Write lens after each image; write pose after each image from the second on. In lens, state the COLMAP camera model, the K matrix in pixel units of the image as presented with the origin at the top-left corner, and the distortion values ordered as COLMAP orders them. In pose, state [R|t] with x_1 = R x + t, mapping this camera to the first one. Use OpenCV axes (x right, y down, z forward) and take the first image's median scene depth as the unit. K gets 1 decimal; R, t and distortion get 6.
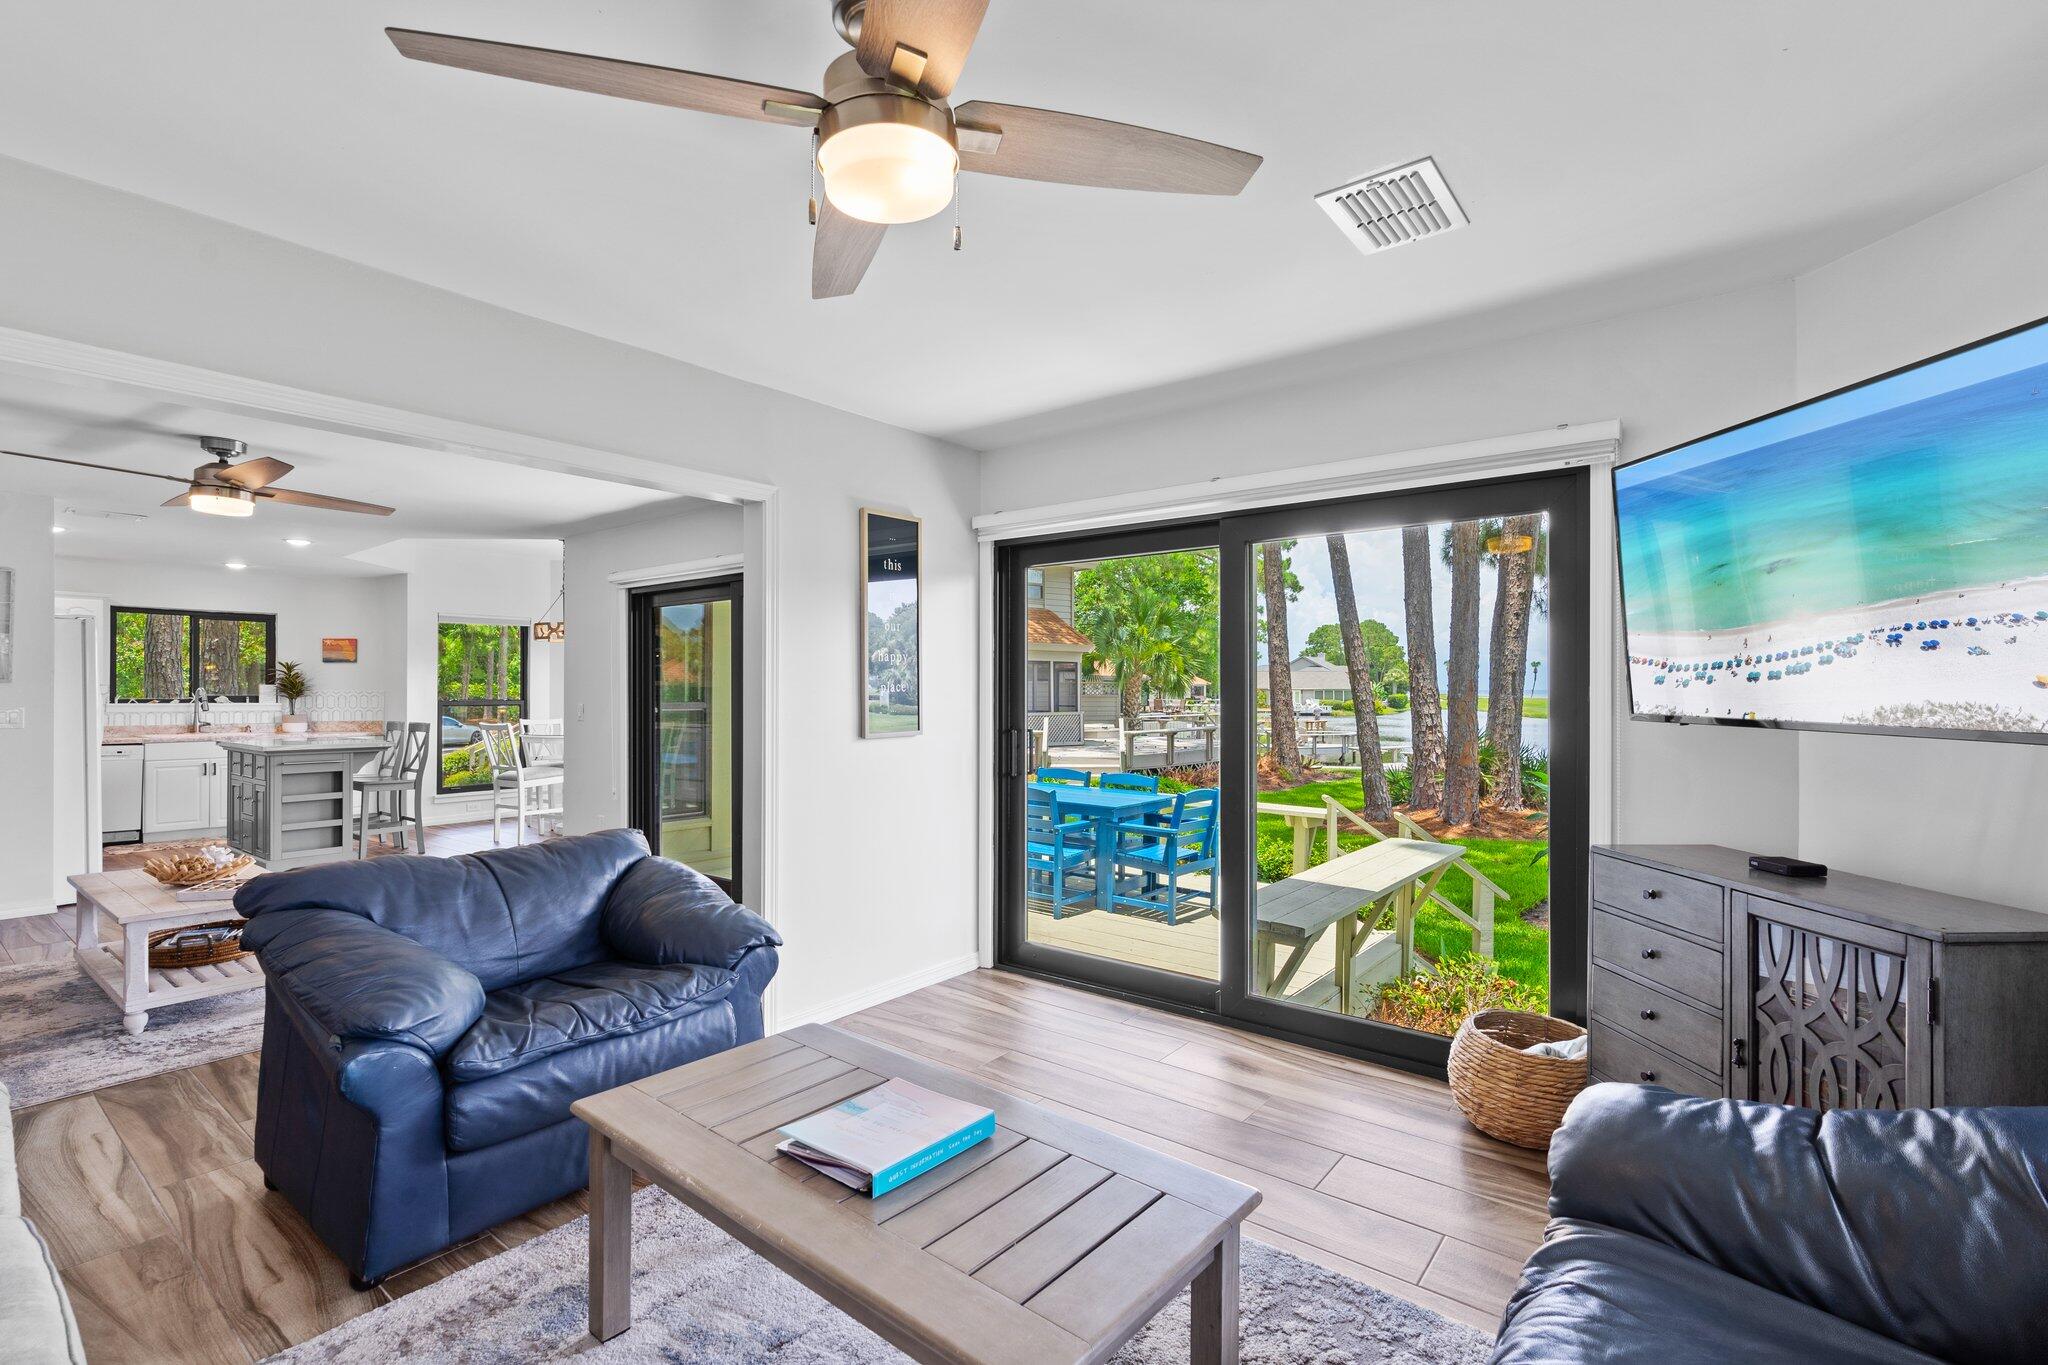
lens RADIAL K [[924.0, 0, 1018.4], [0, 924.0, 687.6], [0, 0, 1]] dist [0.000430, 0.000539]
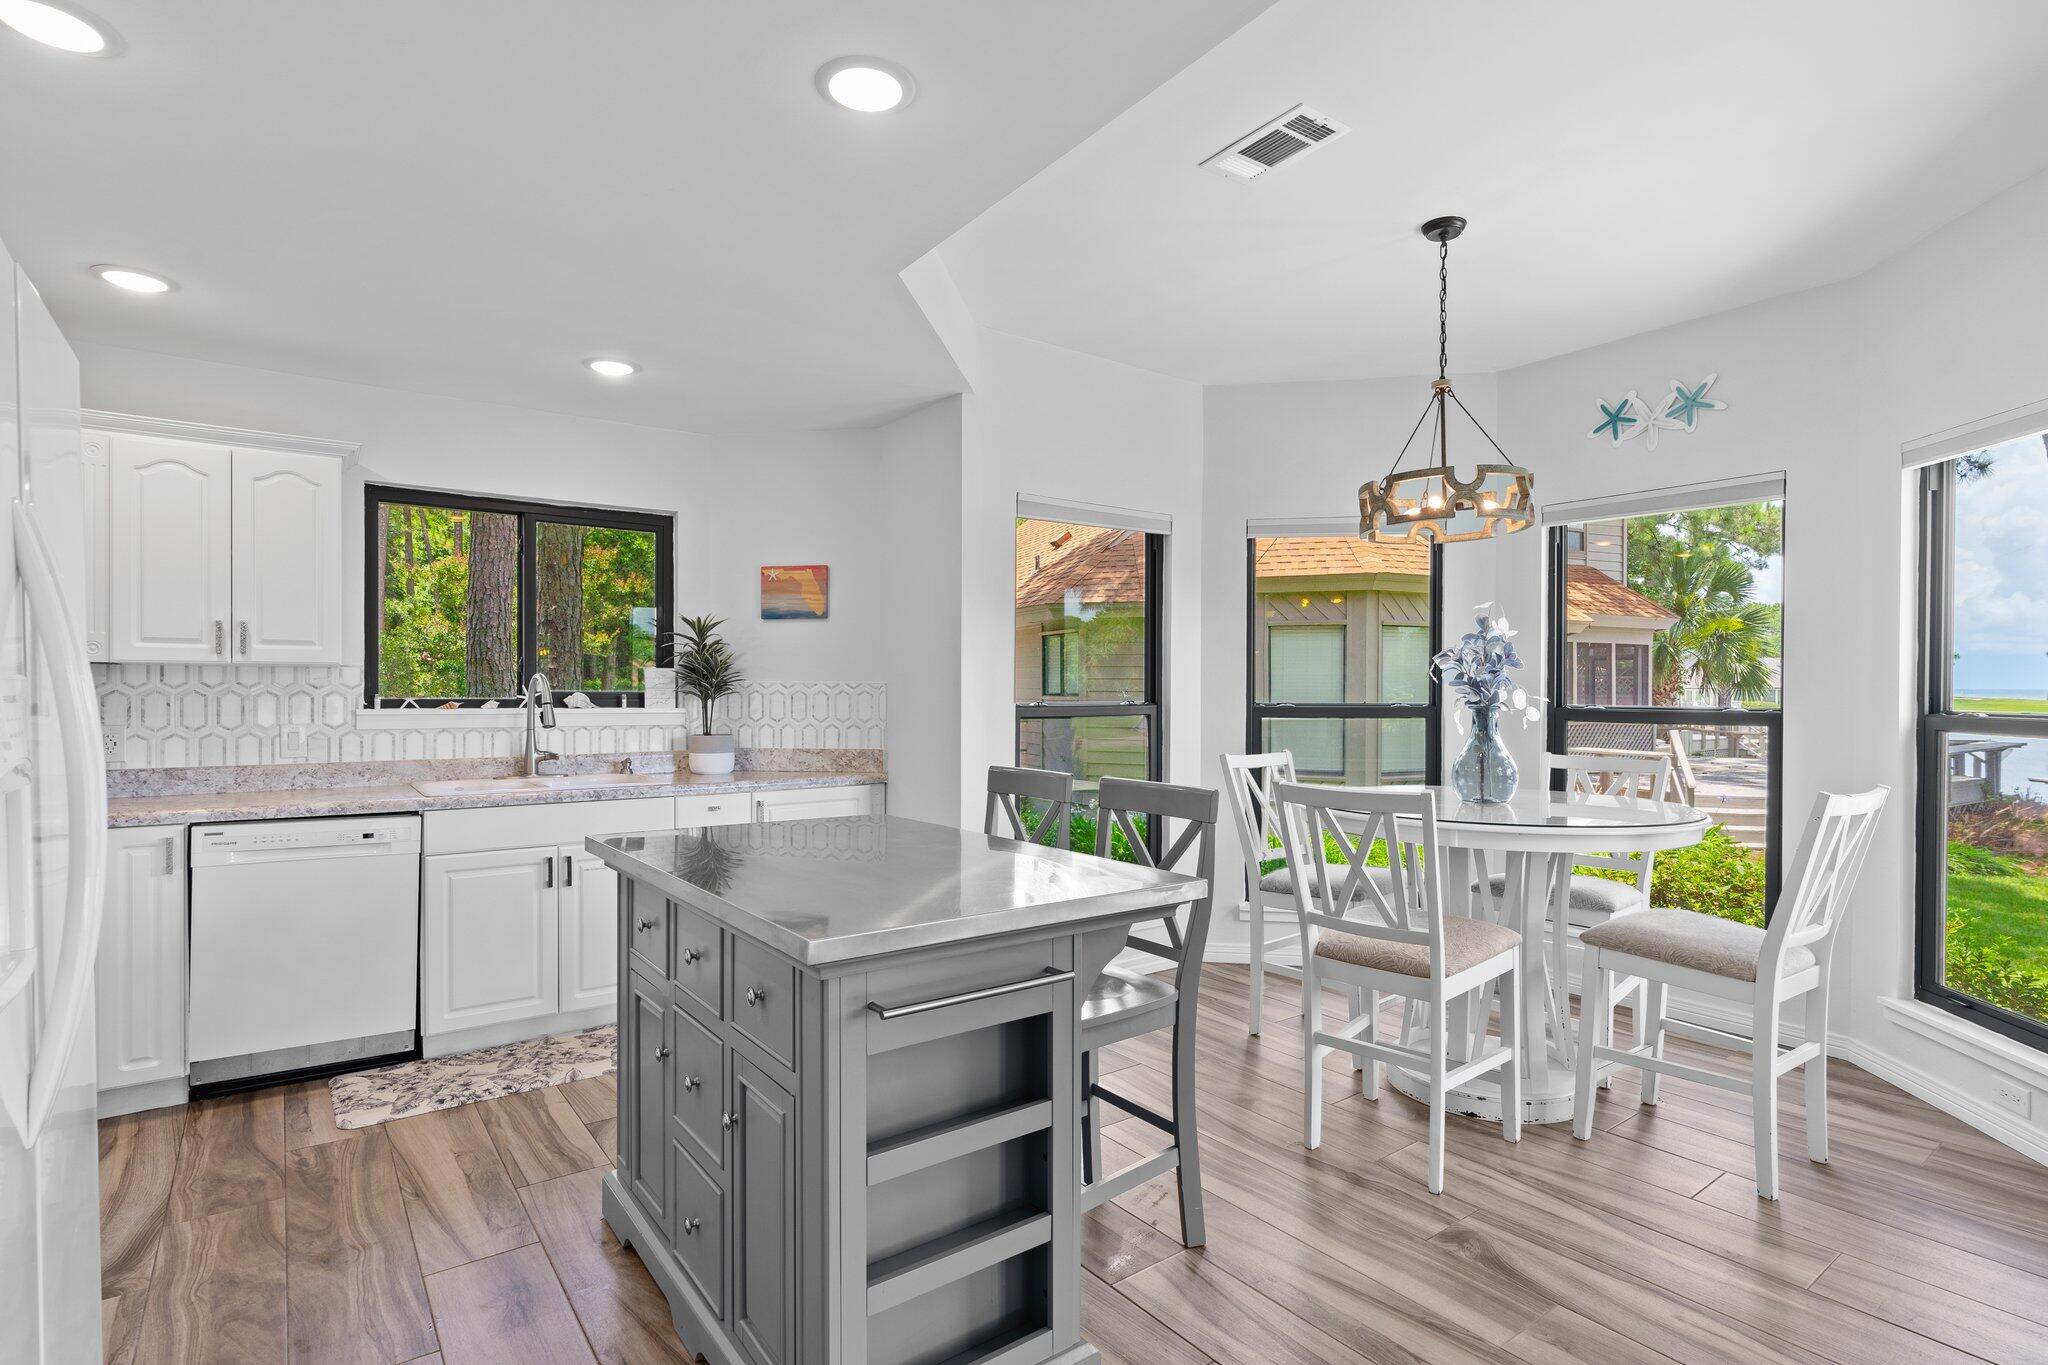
lens RADIAL K [[1007.5, 0, 1025.8], [0, 1007.5, 695.8], [0, 0, 1]] dist [-0.006147, 0.000436]
pose [[0.964832, 0.003648, -0.262843, -0.530273], [-0.000949, 0.999946, 0.010395, 0.005390], [0.262867, -0.009780, 0.964782, 0.593830]]
